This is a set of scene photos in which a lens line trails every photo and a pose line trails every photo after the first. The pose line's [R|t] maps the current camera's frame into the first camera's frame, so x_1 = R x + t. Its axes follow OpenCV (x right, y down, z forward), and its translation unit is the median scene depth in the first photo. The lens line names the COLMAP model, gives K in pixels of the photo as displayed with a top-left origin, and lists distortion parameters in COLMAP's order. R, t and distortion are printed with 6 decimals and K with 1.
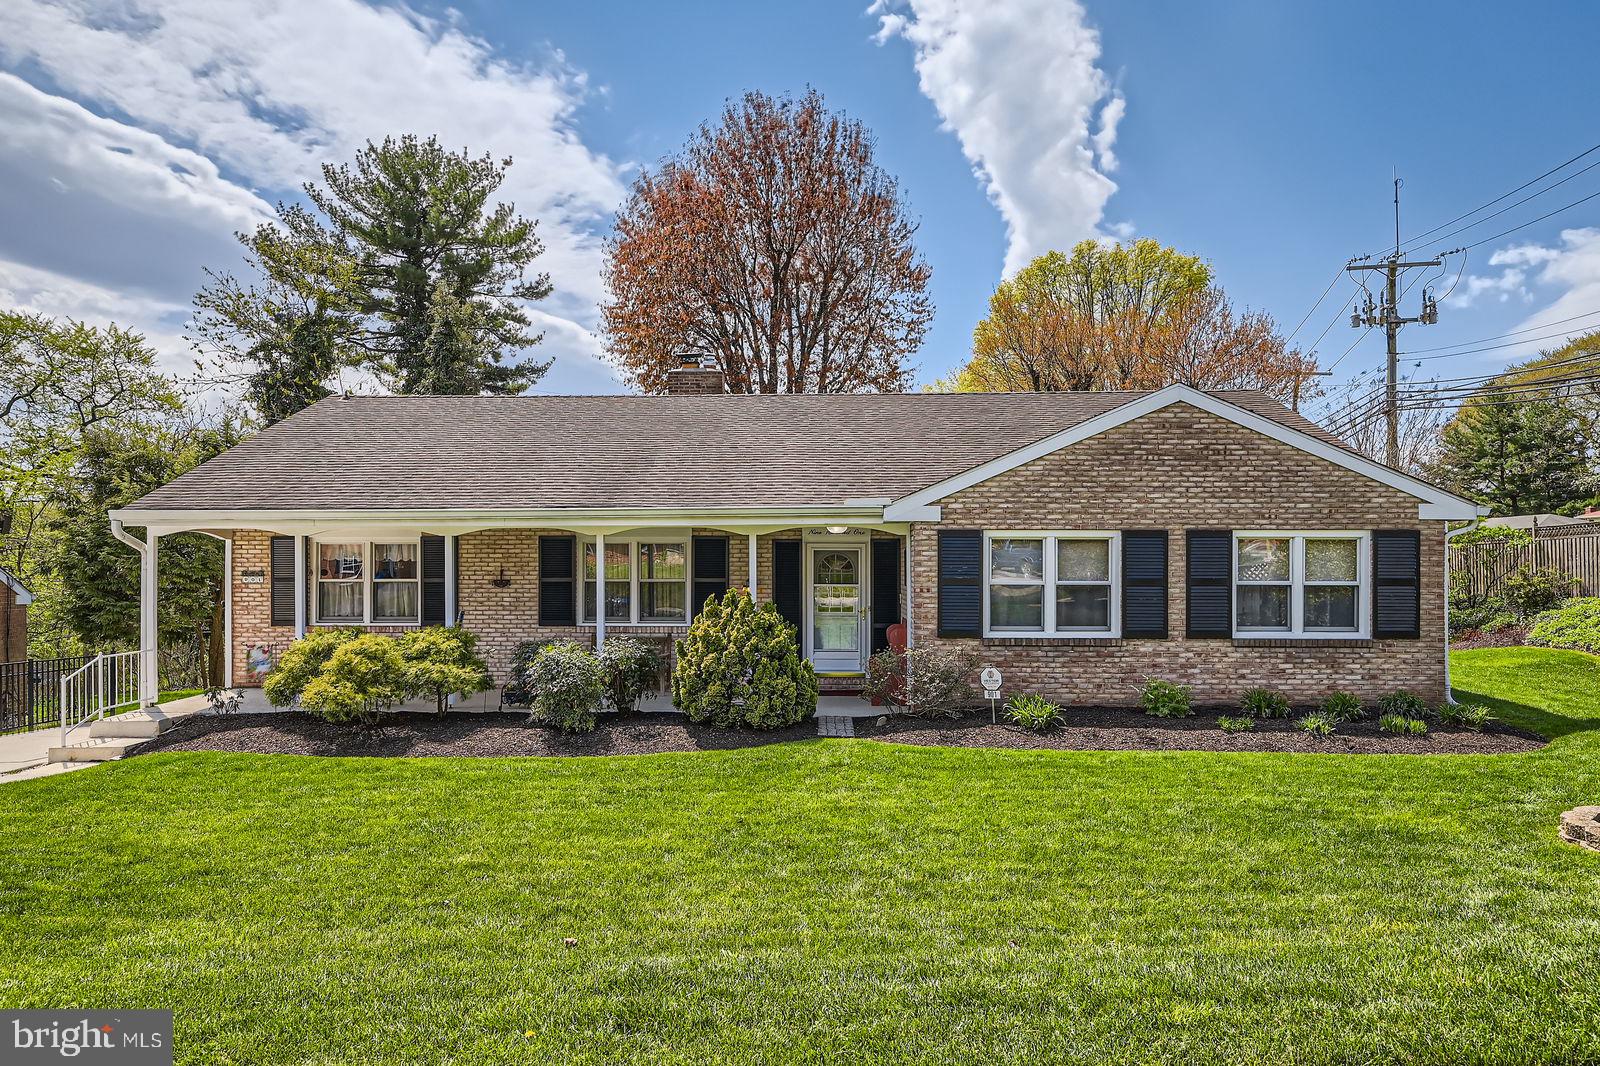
lens RADIAL K [[1019.7, 0, 797.6], [0, 1019.7, 557.3], [0, 0, 1]] dist [0.005353, 0.000799]
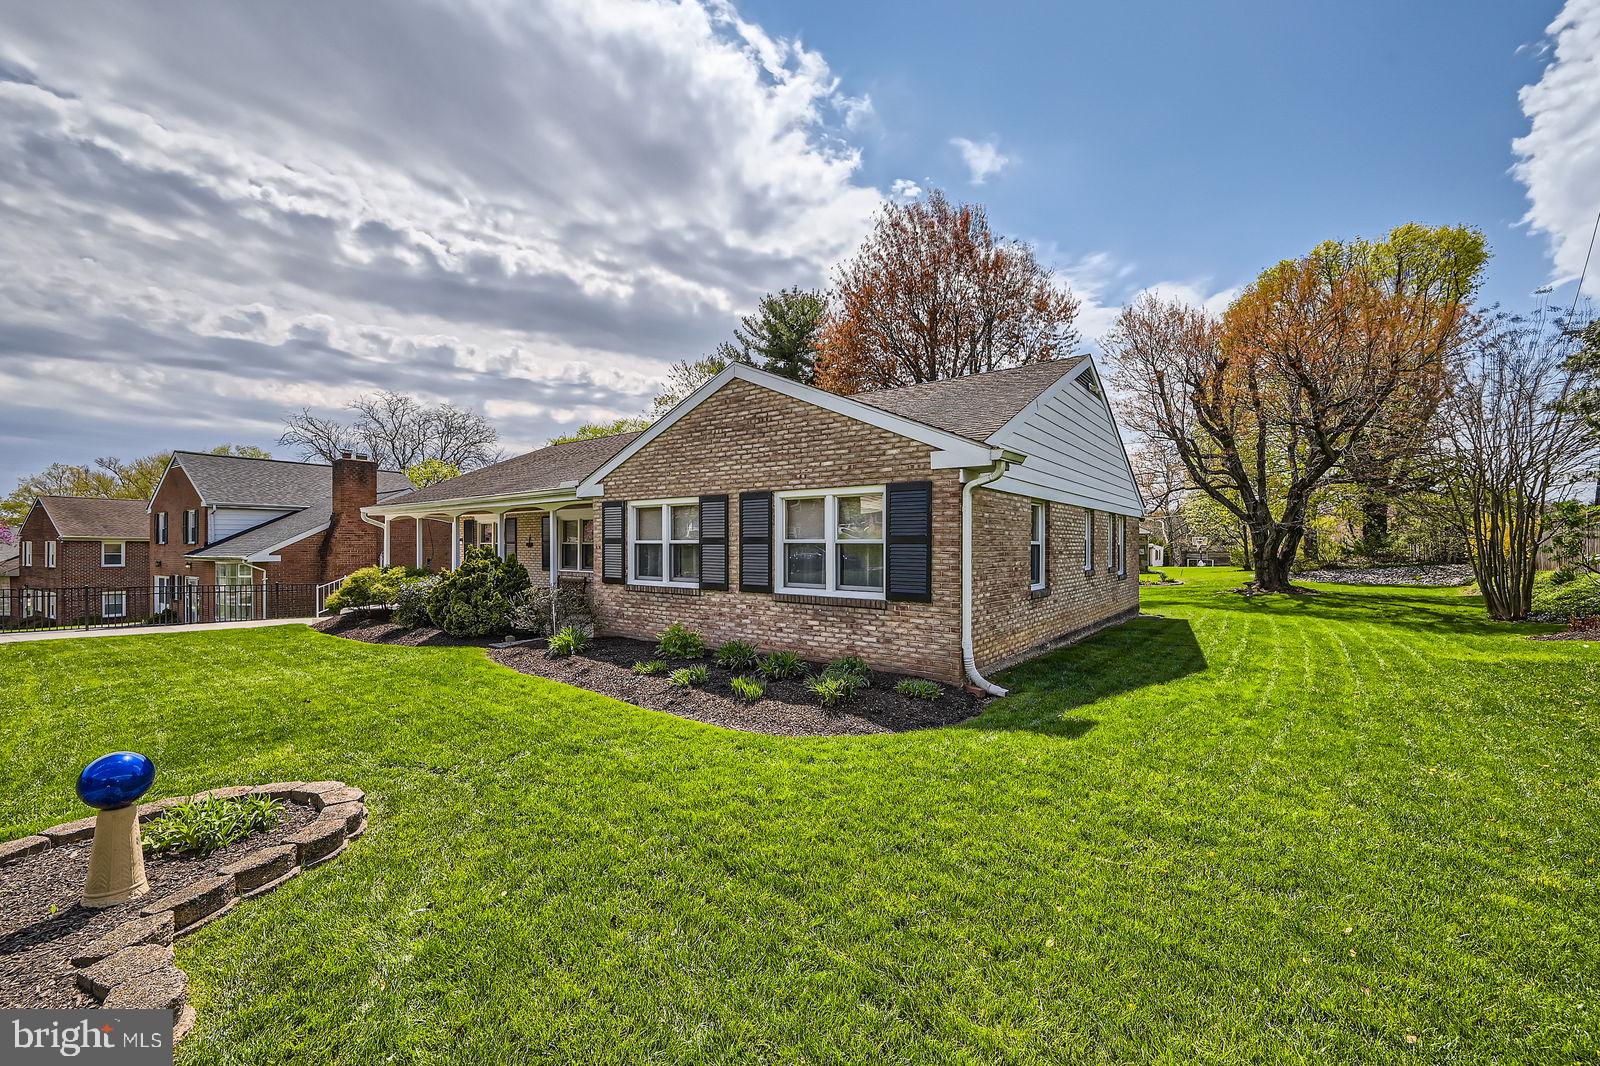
lens RADIAL K [[647.5, 0, 802.2], [0, 647.5, 540.2], [0, 0, 1]] dist [0.000375, 0.000004]
pose [[0.805432, -0.003427, -0.592679, 0.850212], [0.000127, 0.999984, -0.005610, 0.027967], [0.592688, 0.004443, 0.805420, 0.474234]]
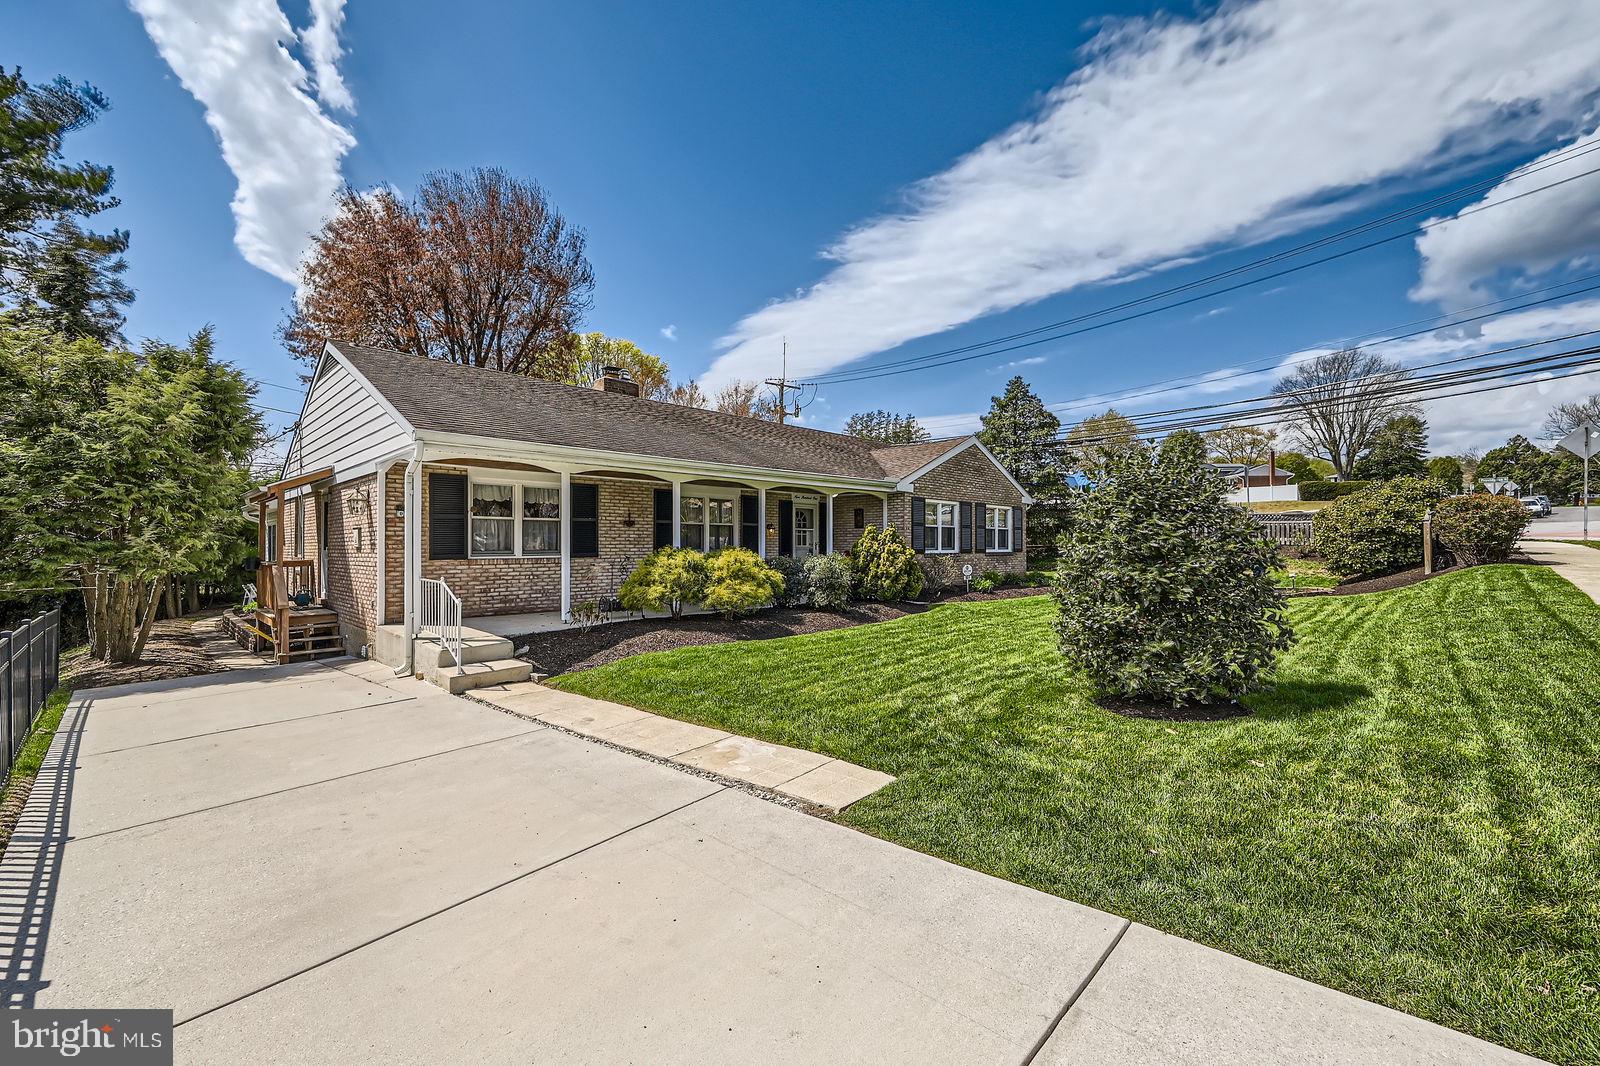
lens RADIAL K [[647.5, 0, 802.2], [0, 647.5, 540.2], [0, 0, 1]] dist [0.000375, 0.000004]
pose [[0.676427, 0.004593, 0.736496, -0.885536], [-0.001872, 0.999988, -0.004516, 0.059343], [-0.736508, 0.001676, 0.676427, 0.337648]]
